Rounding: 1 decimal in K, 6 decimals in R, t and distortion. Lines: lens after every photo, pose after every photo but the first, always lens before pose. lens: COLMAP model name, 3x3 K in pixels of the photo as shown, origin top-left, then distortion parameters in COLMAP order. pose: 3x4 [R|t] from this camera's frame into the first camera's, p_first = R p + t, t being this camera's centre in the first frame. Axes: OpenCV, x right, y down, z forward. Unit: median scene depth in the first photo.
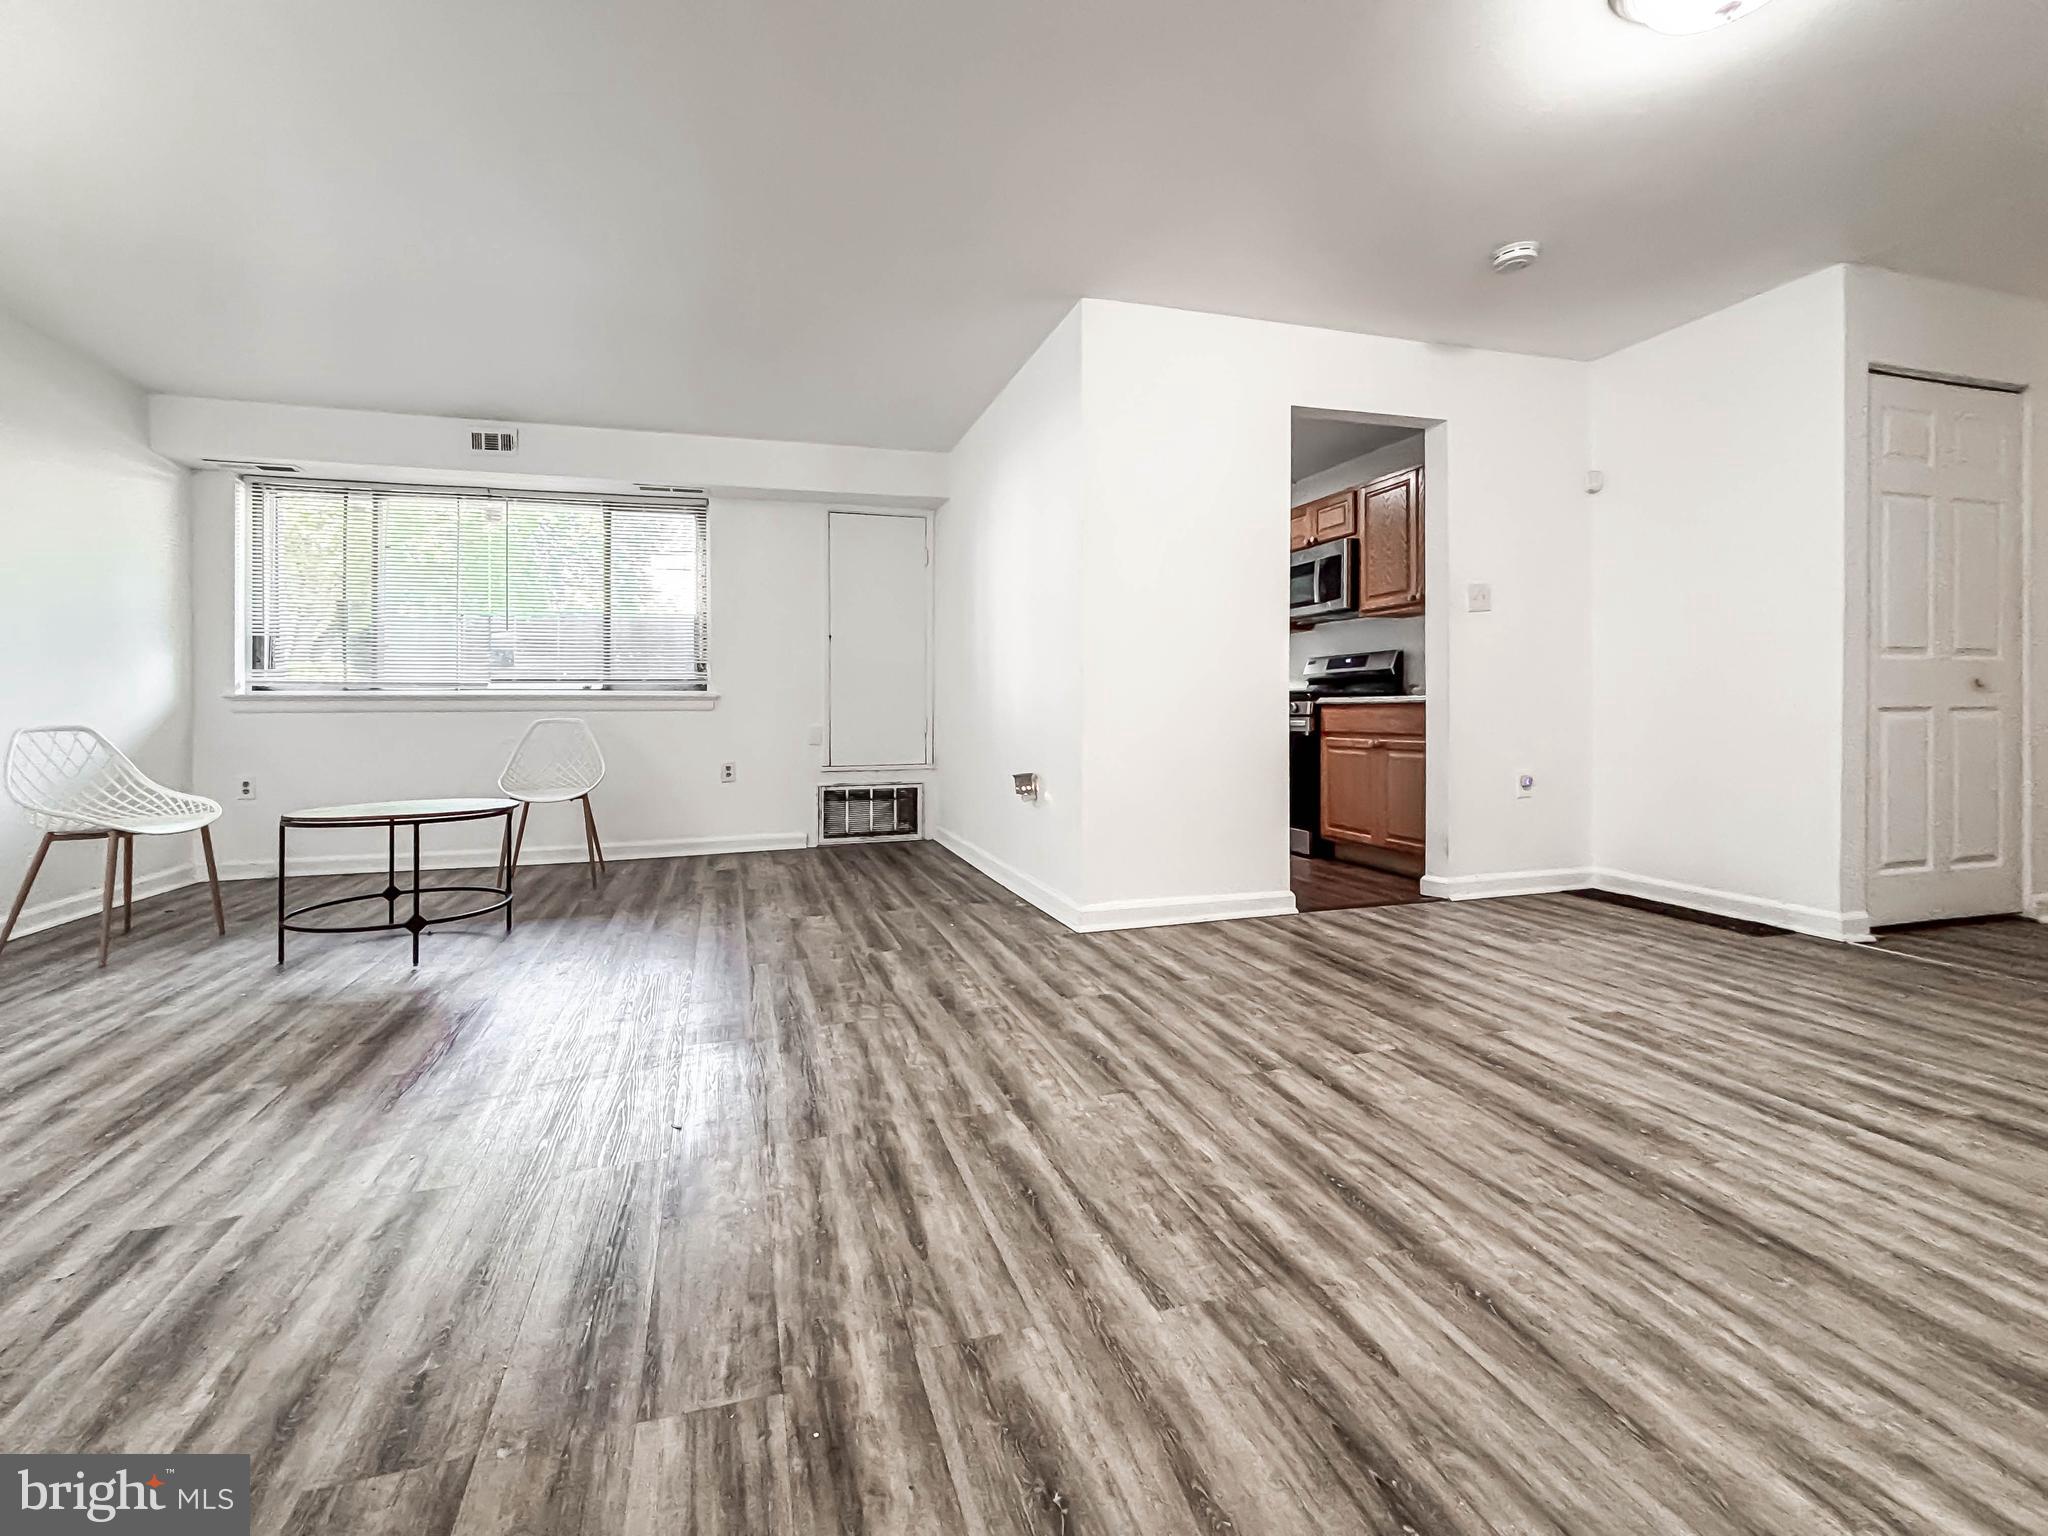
lens RADIAL K [[858.6, 0, 953.6], [0, 858.6, 714.6], [0, 0, 1]] dist [-0.004208, 0.002389]
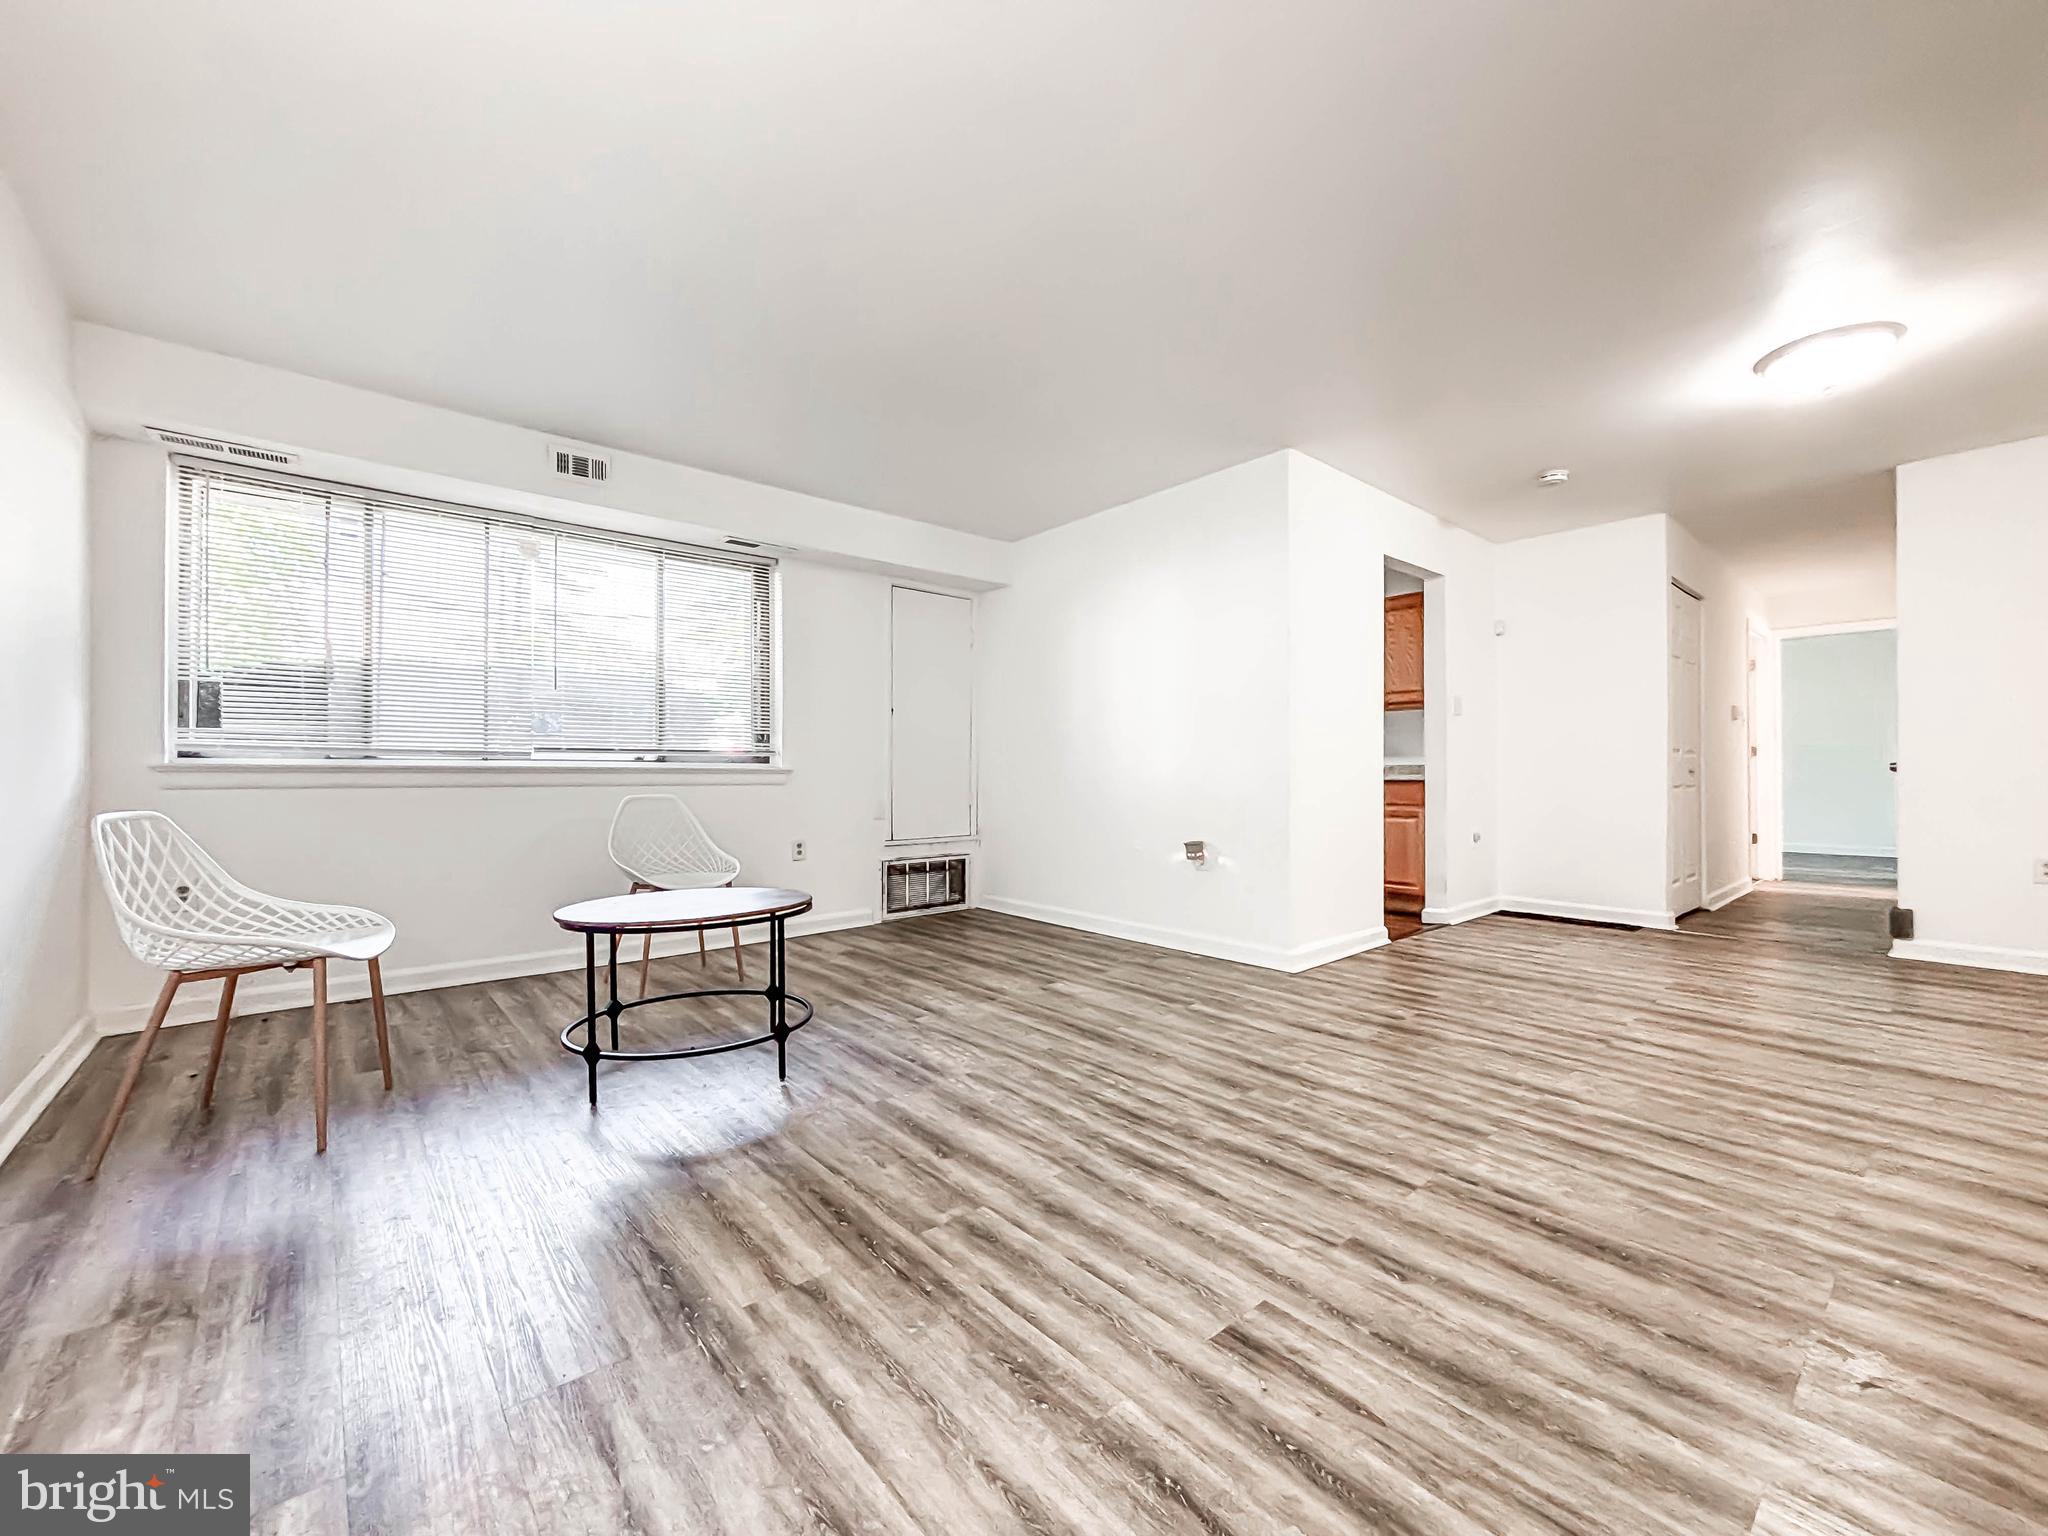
lens RADIAL K [[828.8, 0, 1034.6], [0, 828.8, 772.9], [0, 0, 1]] dist [0.001390, 0.000523]
pose [[0.899493, 0.006574, 0.436886, -0.752659], [-0.001588, 0.999929, -0.011777, -0.012940], [-0.436933, 0.009900, 0.899440, 0.115981]]
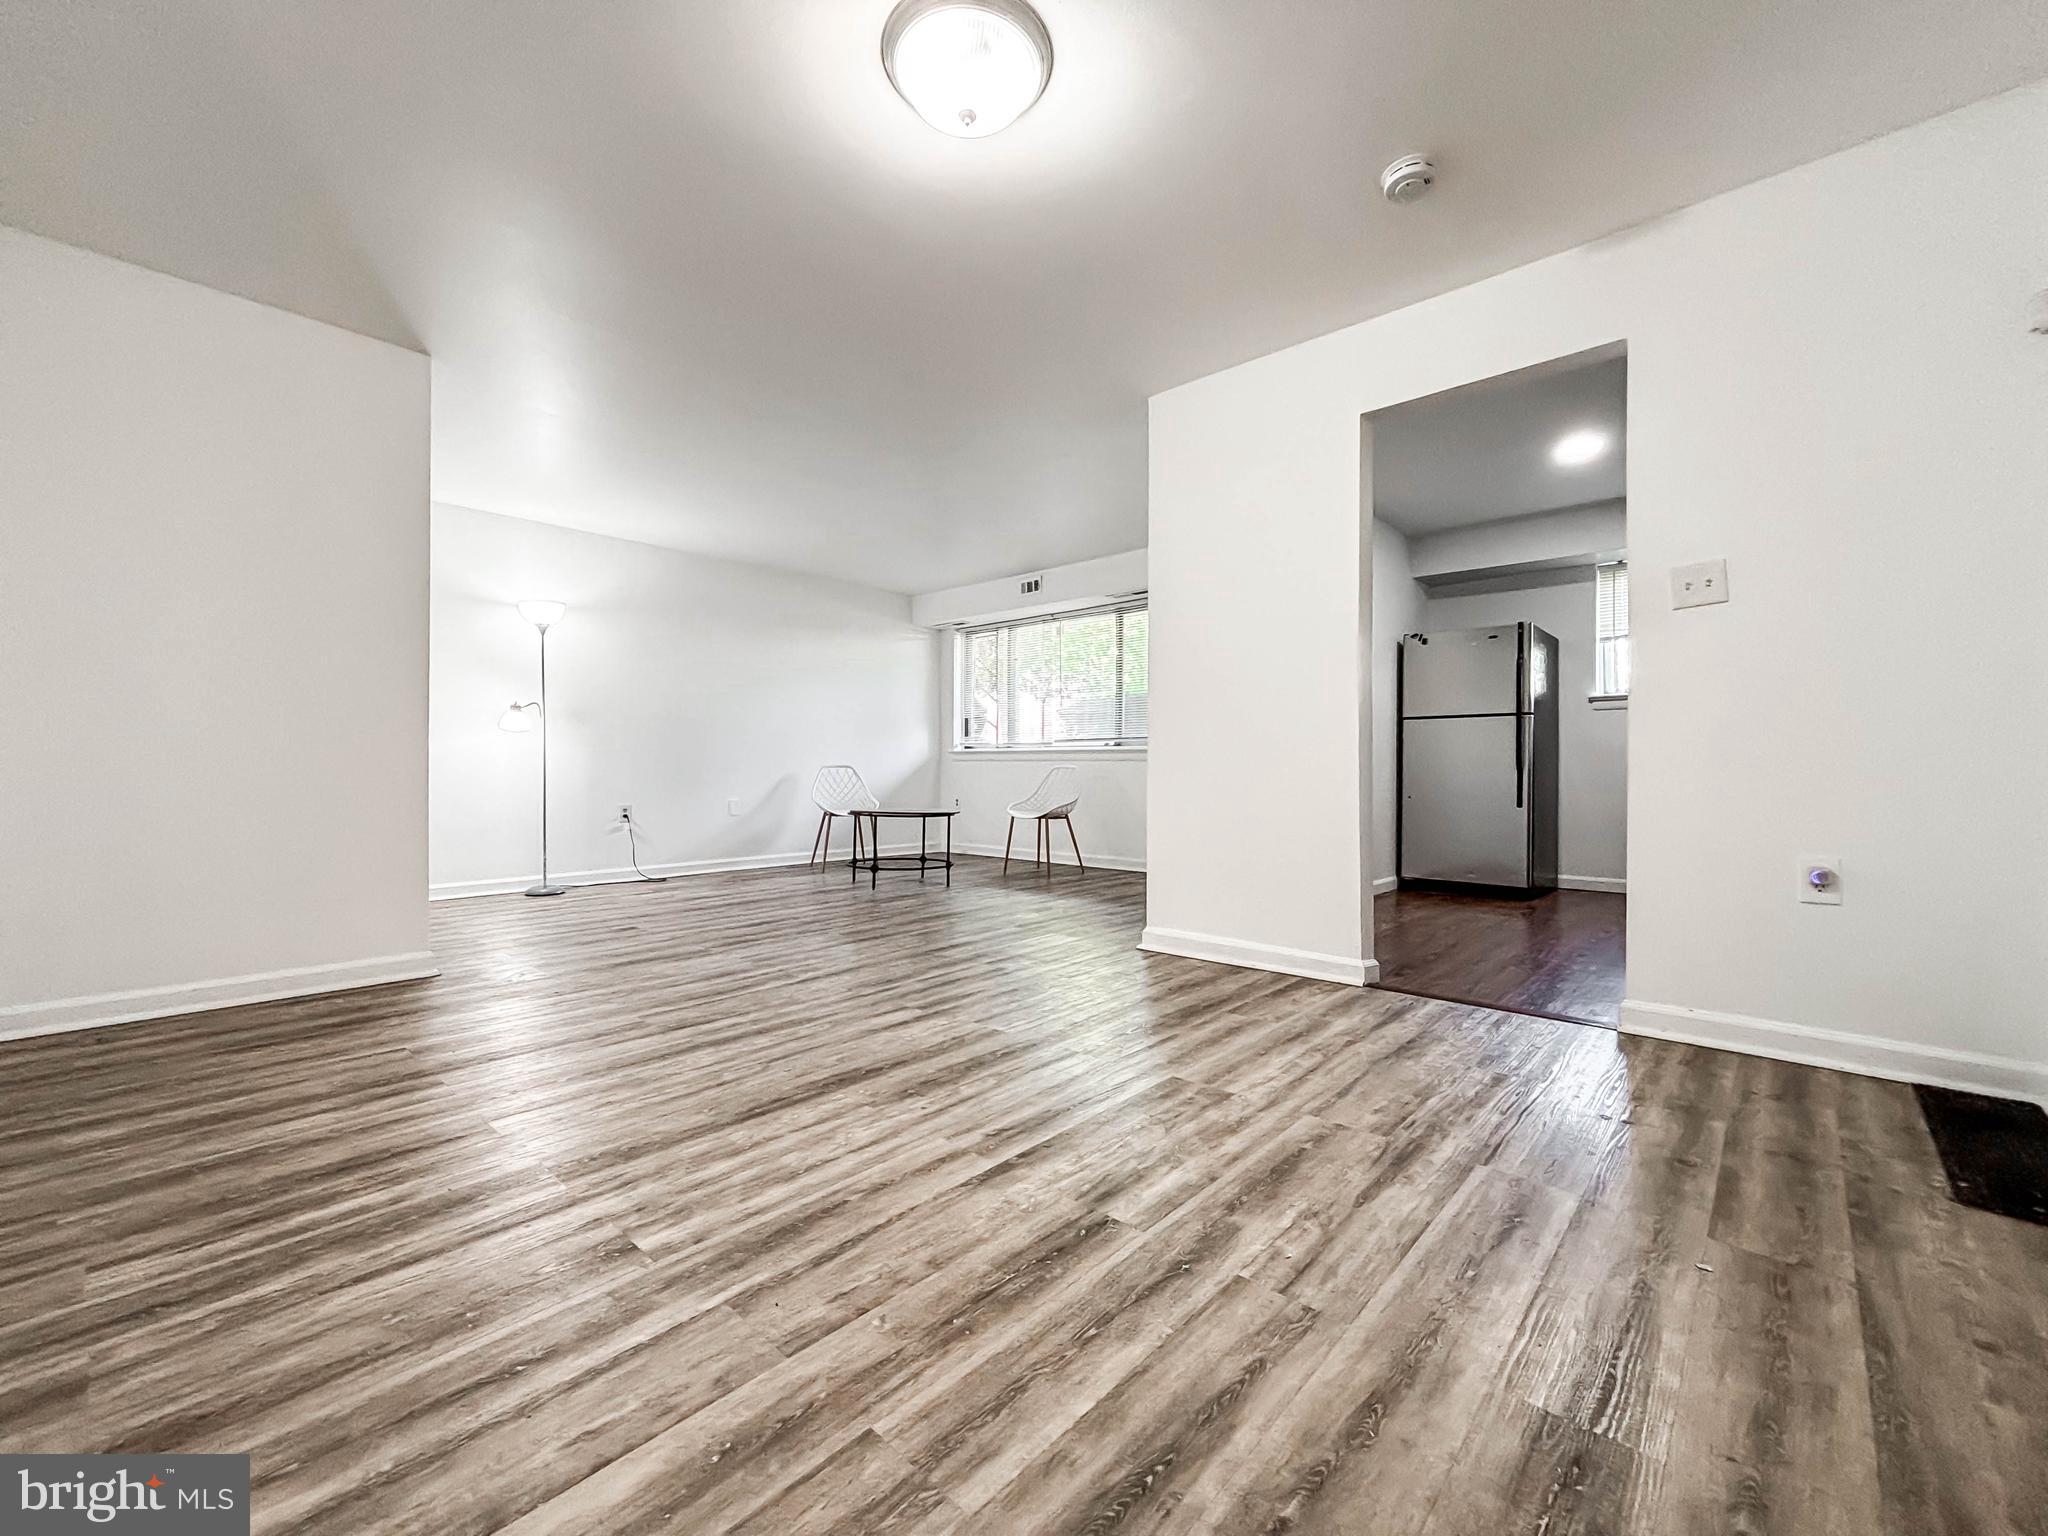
lens RADIAL K [[828.8, 0, 1034.6], [0, 828.8, 772.9], [0, 0, 1]] dist [0.001390, 0.000523]
pose [[0.543880, 0.013860, -0.839049, 1.093584], [-0.012577, 0.999886, 0.008365, 0.009198], [0.839069, 0.006003, 0.543992, 0.286973]]
